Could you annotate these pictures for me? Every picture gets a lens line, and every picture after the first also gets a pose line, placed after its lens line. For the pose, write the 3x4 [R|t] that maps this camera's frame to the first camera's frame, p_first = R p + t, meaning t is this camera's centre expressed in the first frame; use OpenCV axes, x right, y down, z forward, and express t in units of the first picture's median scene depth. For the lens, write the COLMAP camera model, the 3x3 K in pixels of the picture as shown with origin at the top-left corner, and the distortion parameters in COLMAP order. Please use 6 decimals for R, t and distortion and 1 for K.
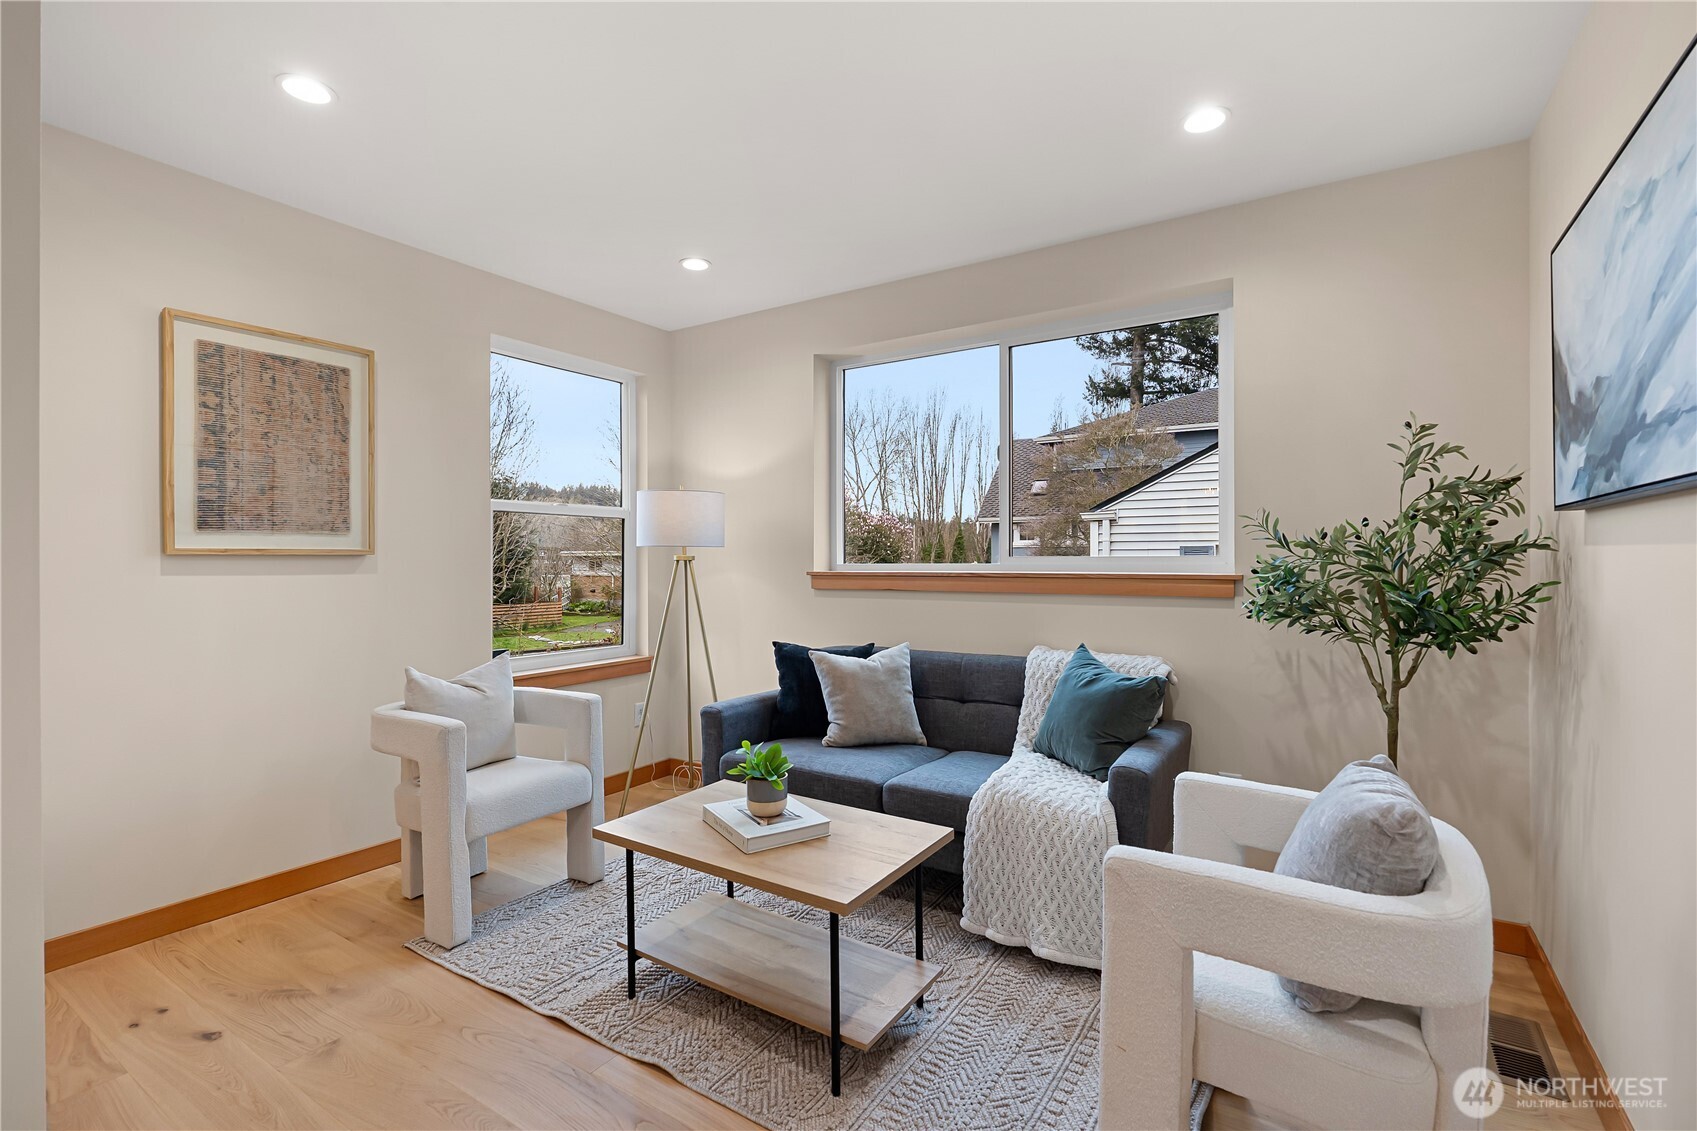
lens RADIAL K [[772.6, 0, 850.9], [0, 772.6, 564.5], [0, 0, 1]] dist [-0.019000, -0.000127]
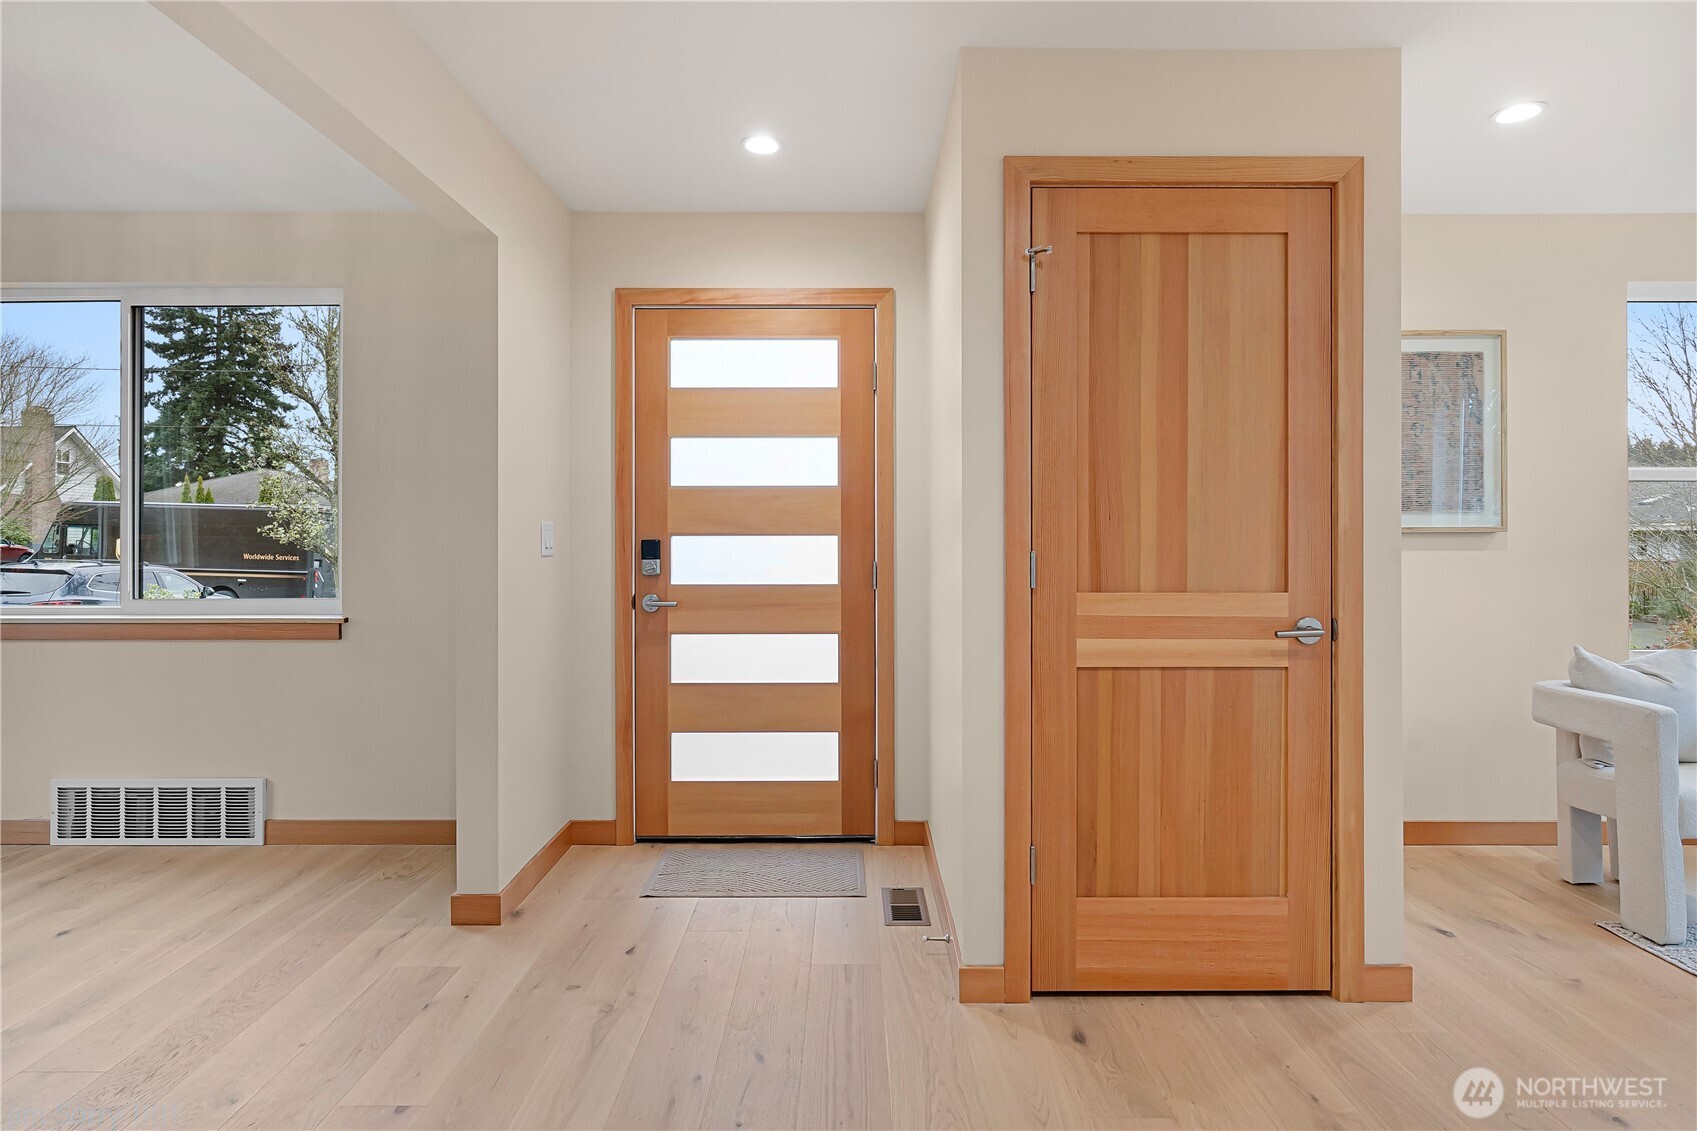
lens RADIAL K [[875.4, 0, 835.0], [0, 875.4, 537.0], [0, 0, 1]] dist [-0.005152, 0.002037]
pose [[0.532340, -0.003350, -0.846524, -0.130294], [-0.005377, 0.999959, -0.007338, 0.007868], [0.846513, 0.008458, 0.532300, -0.392134]]
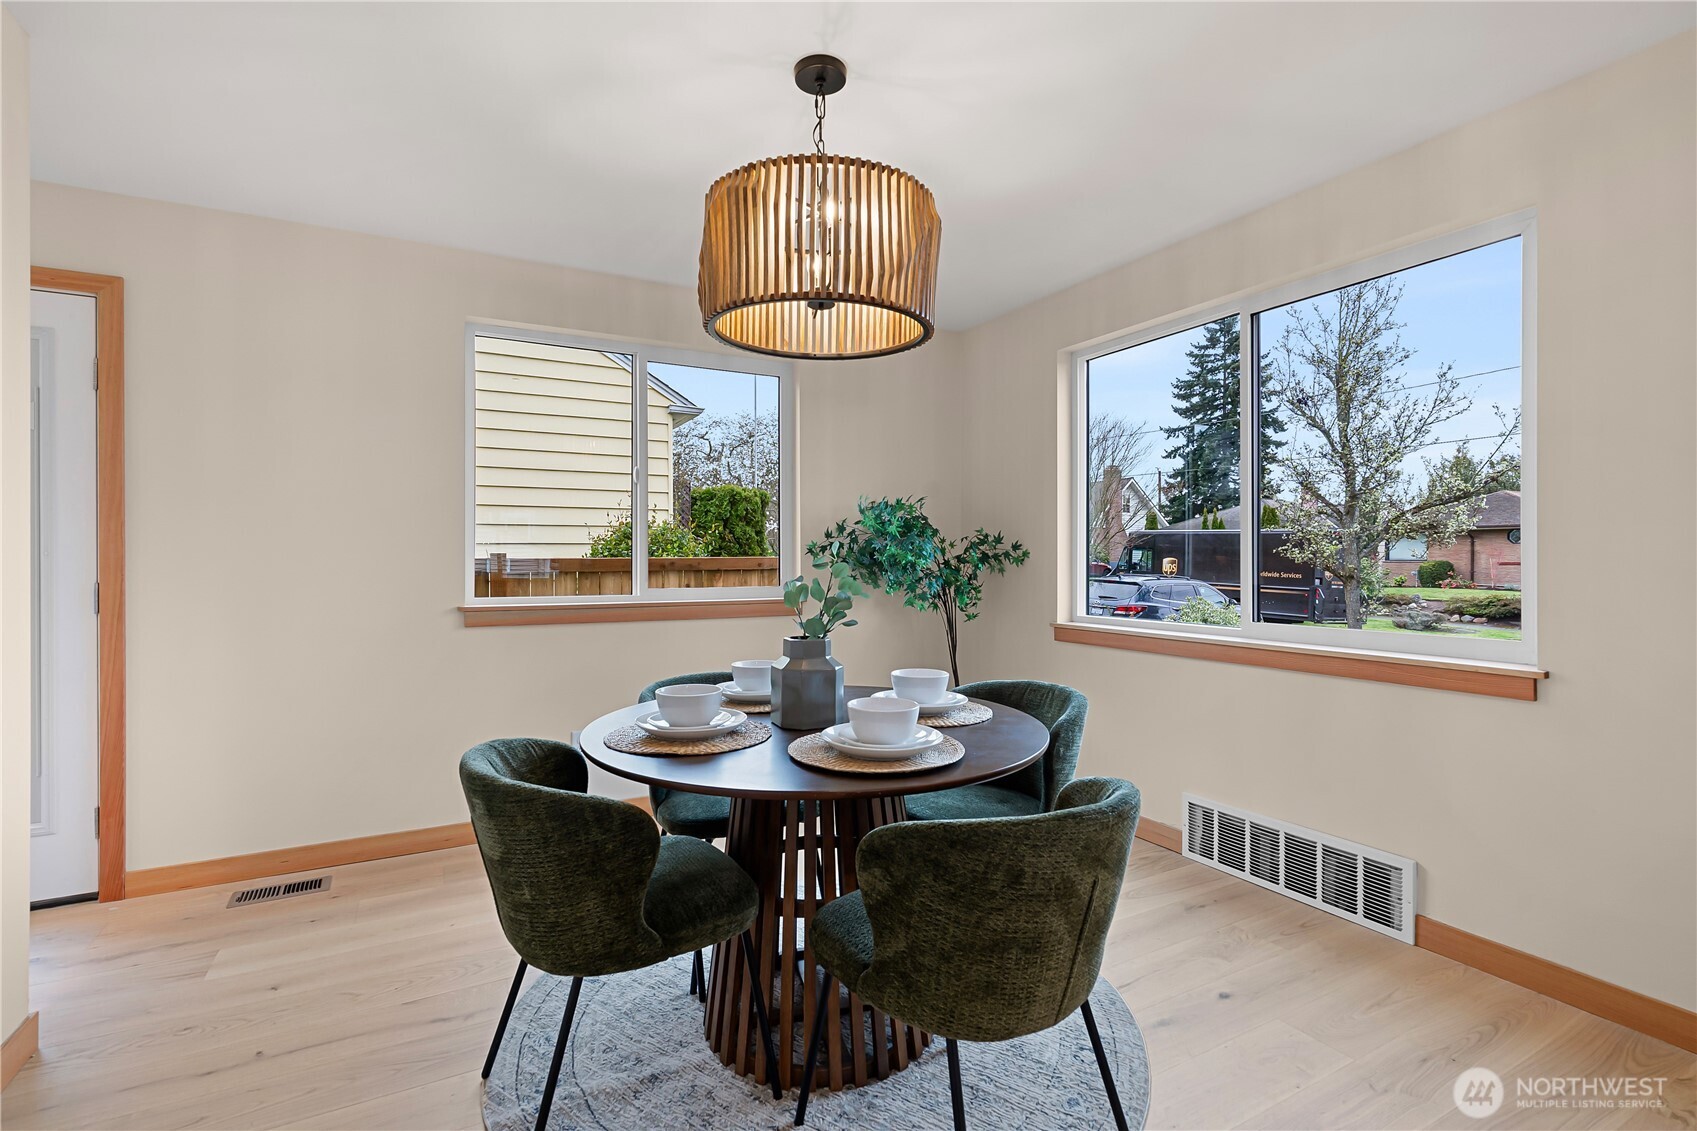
lens RADIAL K [[772.6, 0, 848.1], [0, 772.6, 563.1], [0, 0, 1]] dist [-0.019000, -0.000127]
pose [[-0.483662, 0.003690, -0.875247, -0.602884], [-0.005433, 0.999959, 0.007218, 0.007299], [0.875238, 0.008246, -0.483622, -0.580557]]
